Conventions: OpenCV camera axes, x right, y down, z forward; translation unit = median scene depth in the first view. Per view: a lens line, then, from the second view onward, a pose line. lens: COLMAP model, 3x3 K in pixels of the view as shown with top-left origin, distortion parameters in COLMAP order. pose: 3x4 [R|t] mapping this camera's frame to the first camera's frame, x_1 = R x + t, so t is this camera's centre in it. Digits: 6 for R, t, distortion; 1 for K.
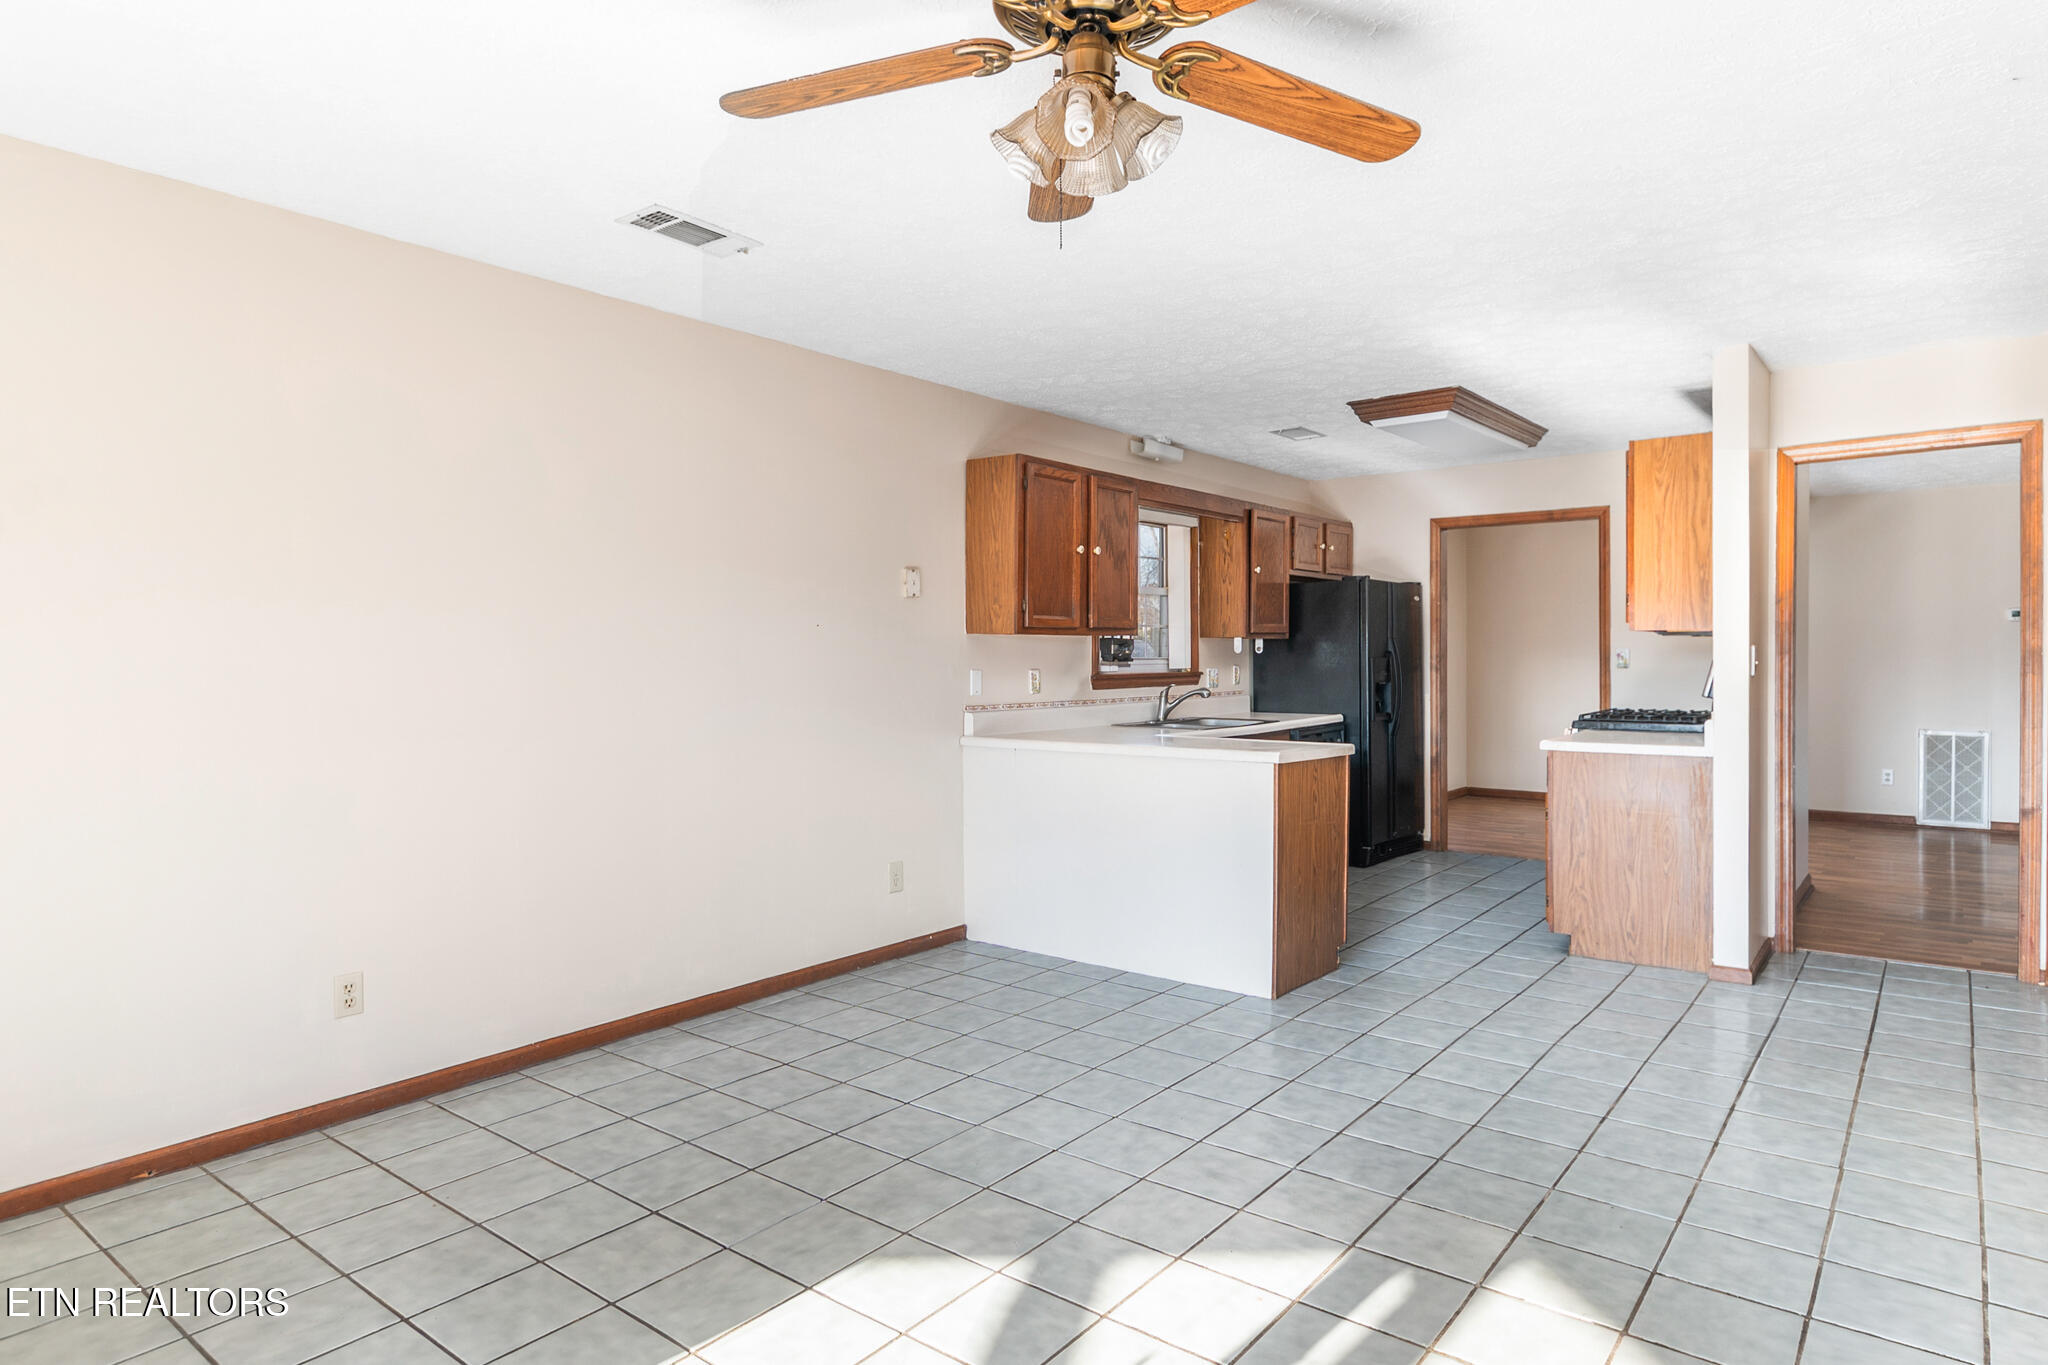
lens RADIAL K [[1170.3, 0, 1022.9], [0, 1170.3, 670.7], [0, 0, 1]] dist [-0.001209, -0.000529]
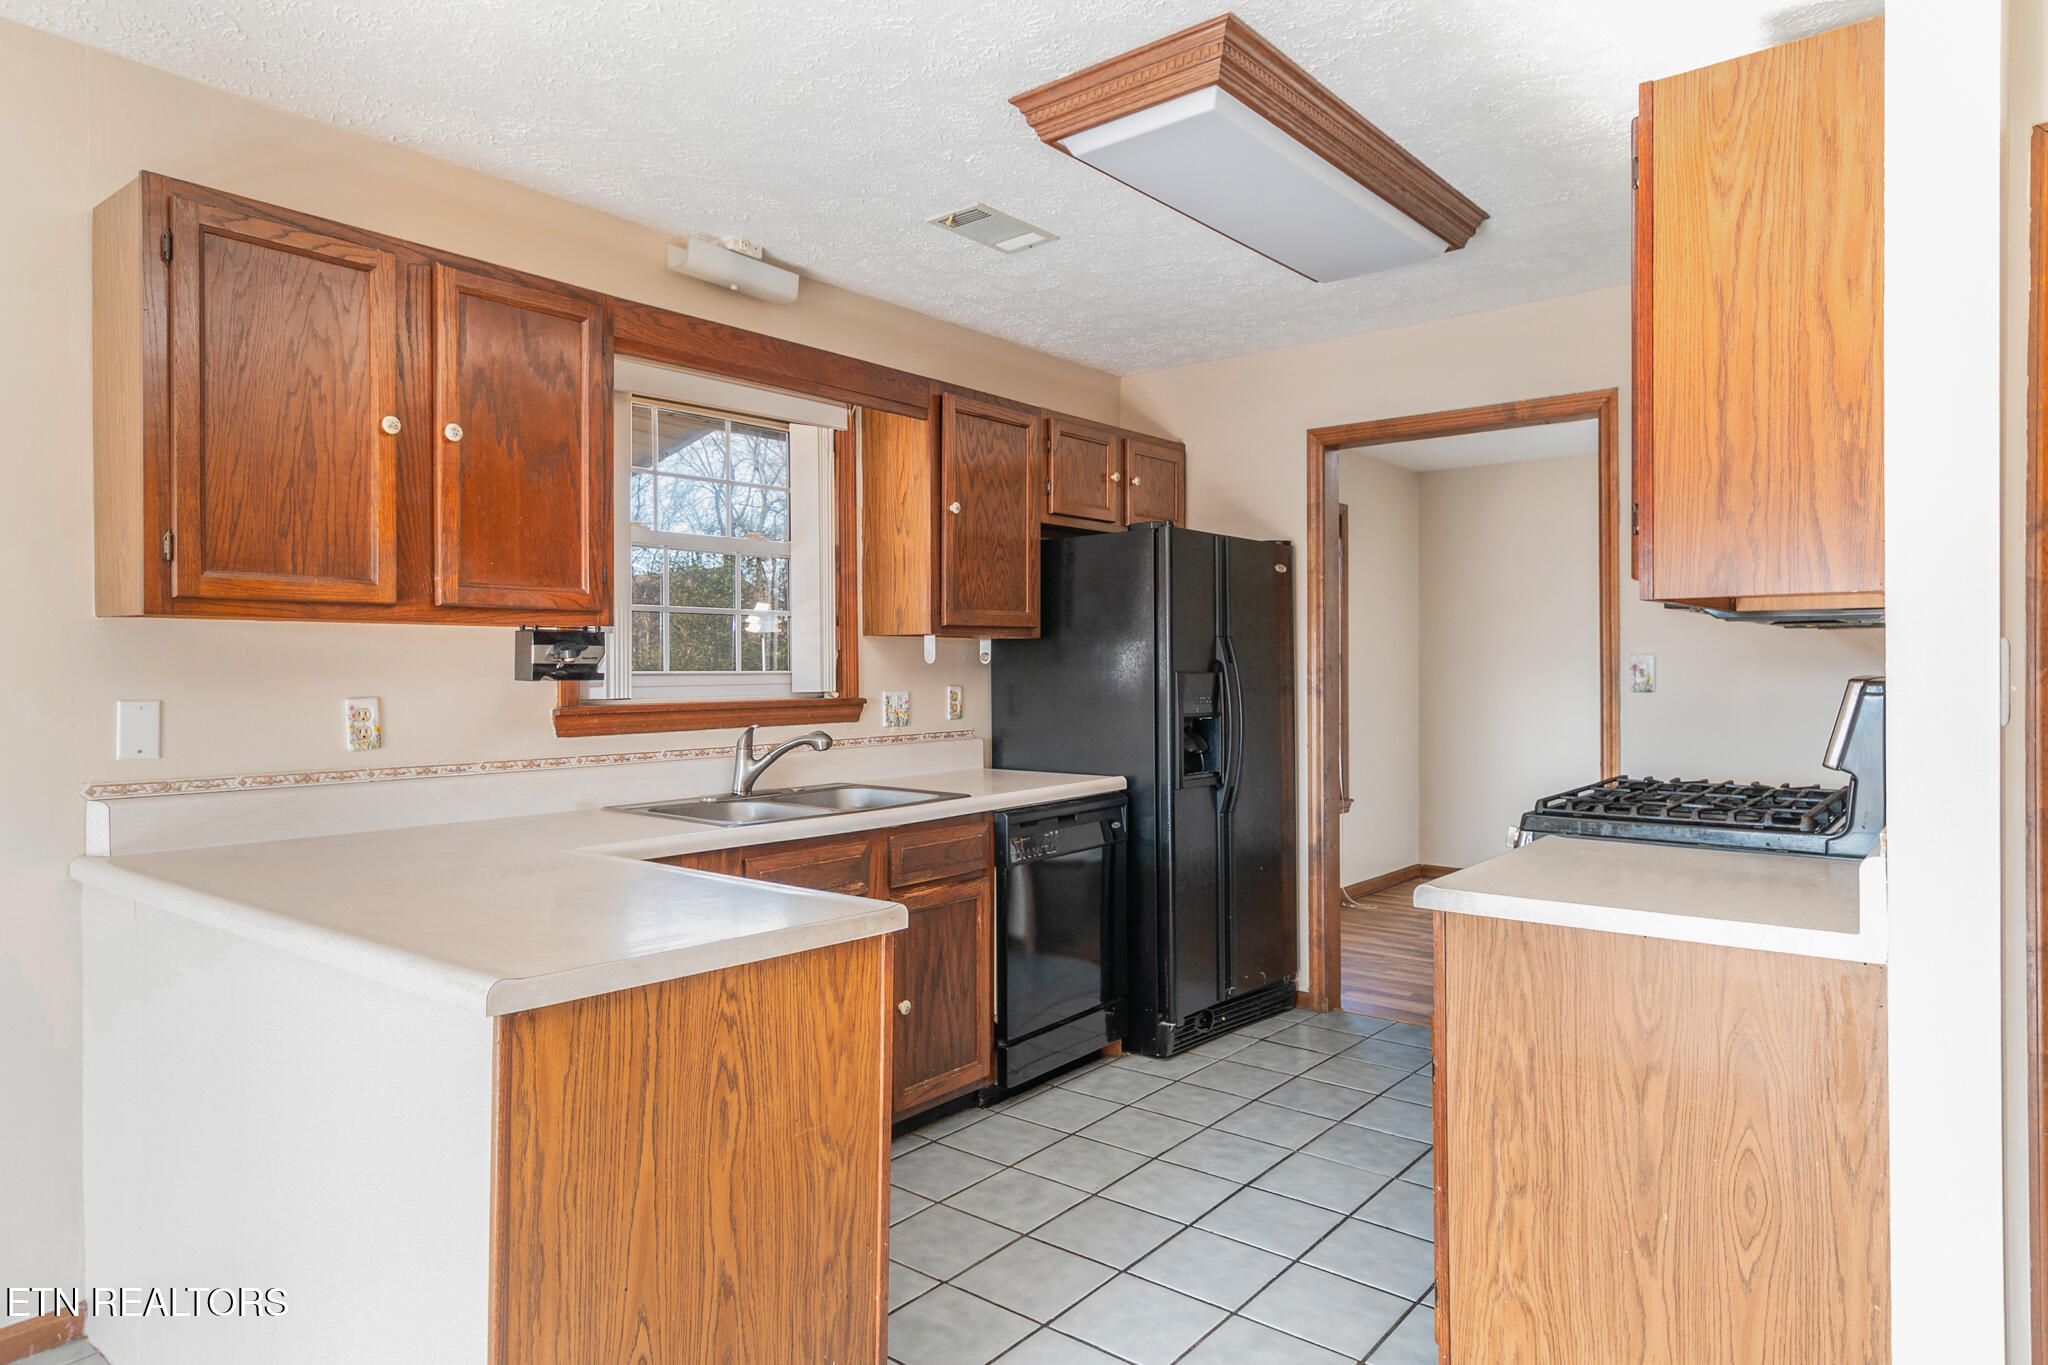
lens RADIAL K [[1221.9, 0, 1025.3], [0, 1221.9, 677.9], [0, 0, 1]] dist [0.007311, 0.002479]
pose [[0.999977, -0.000281, -0.006791, 0.247468], [0.000244, 0.999986, -0.005320, -0.005744], [0.006792, 0.005319, 0.999963, 0.463581]]
